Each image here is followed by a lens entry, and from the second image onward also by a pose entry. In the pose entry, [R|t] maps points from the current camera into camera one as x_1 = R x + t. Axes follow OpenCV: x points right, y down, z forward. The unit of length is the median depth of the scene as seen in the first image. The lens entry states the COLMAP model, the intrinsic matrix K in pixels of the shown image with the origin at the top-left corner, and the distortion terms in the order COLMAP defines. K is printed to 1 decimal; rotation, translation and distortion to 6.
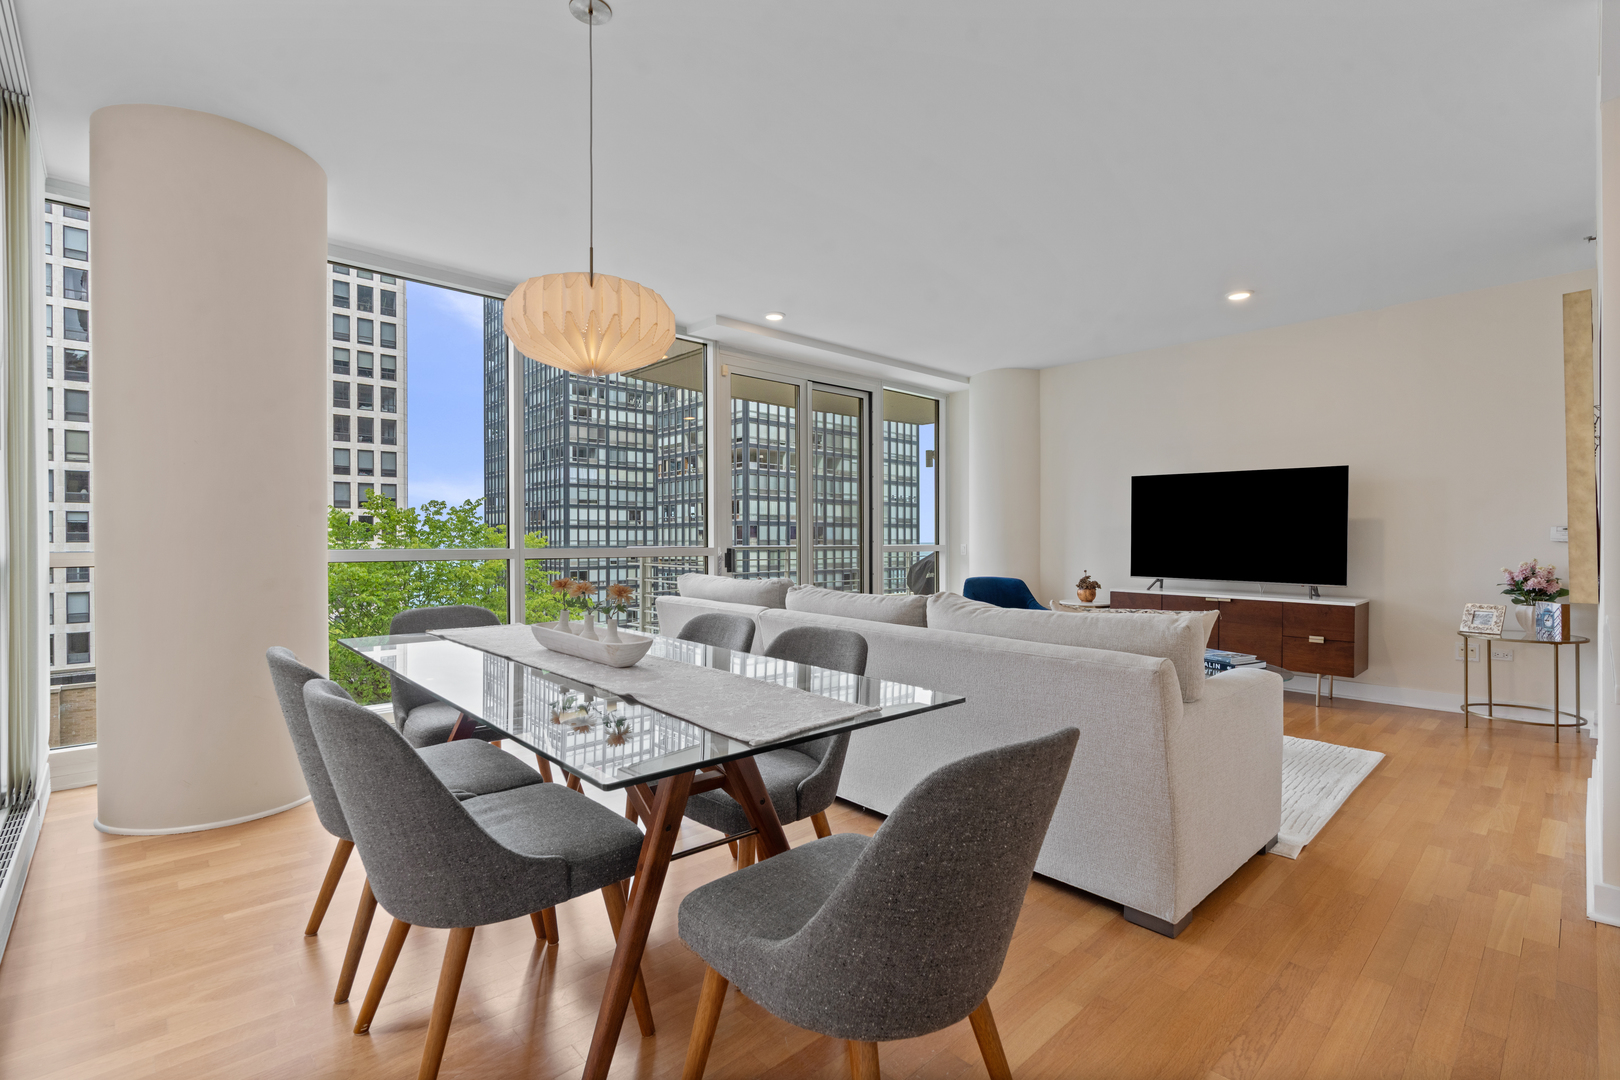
lens RADIAL K [[744.1, 0, 813.6], [0, 744.1, 543.8], [0, 0, 1]] dist [0.003833, 0.000609]
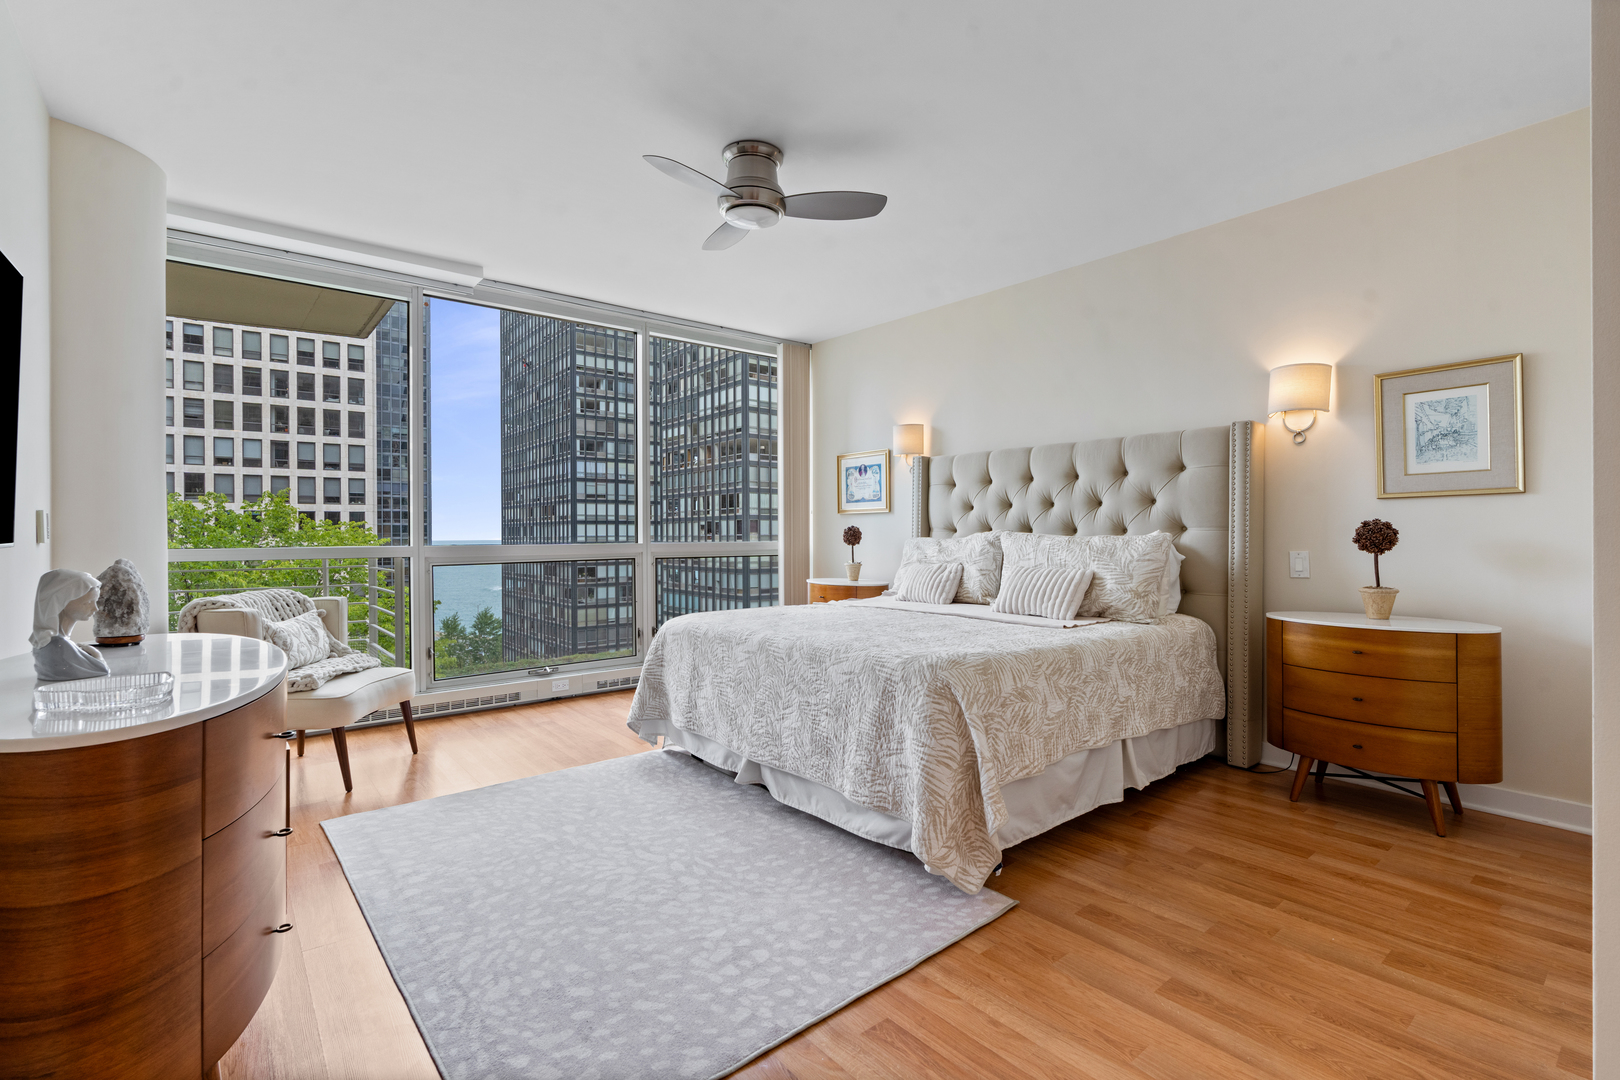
lens RADIAL K [[744.1, 0, 817.3], [0, 744.1, 534.0], [0, 0, 1]] dist [0.003833, 0.000609]
pose [[0.996463, -0.002101, -0.084005, 0.109023], [0.001552, 0.999977, -0.006600, -0.000591], [0.084017, 0.006446, 0.996443, 0.085384]]
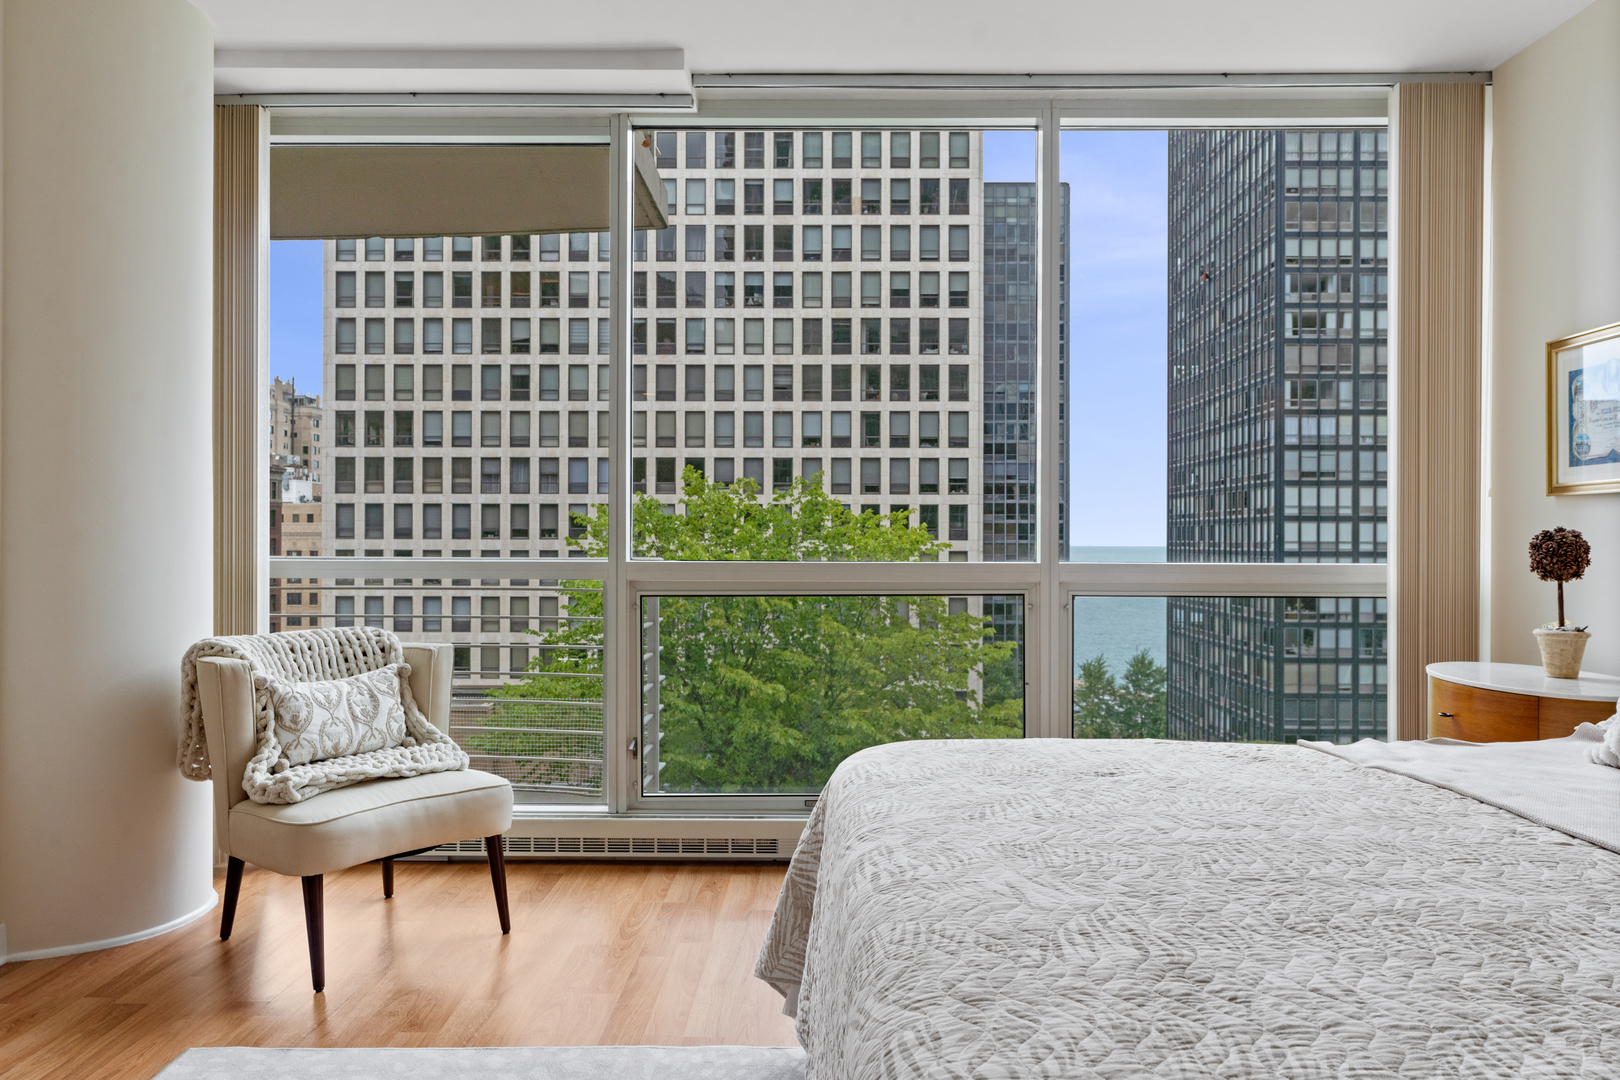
lens RADIAL K [[1187.8, 0, 854.6], [0, 1187.8, 541.6], [0, 0, 1]] dist [-0.000350, 0.006583]
pose [[0.716647, 0.007789, -0.697392, 0.131932], [-0.010672, 0.999943, 0.000201, -0.001835], [0.697354, 0.007299, 0.716690, 0.145181]]
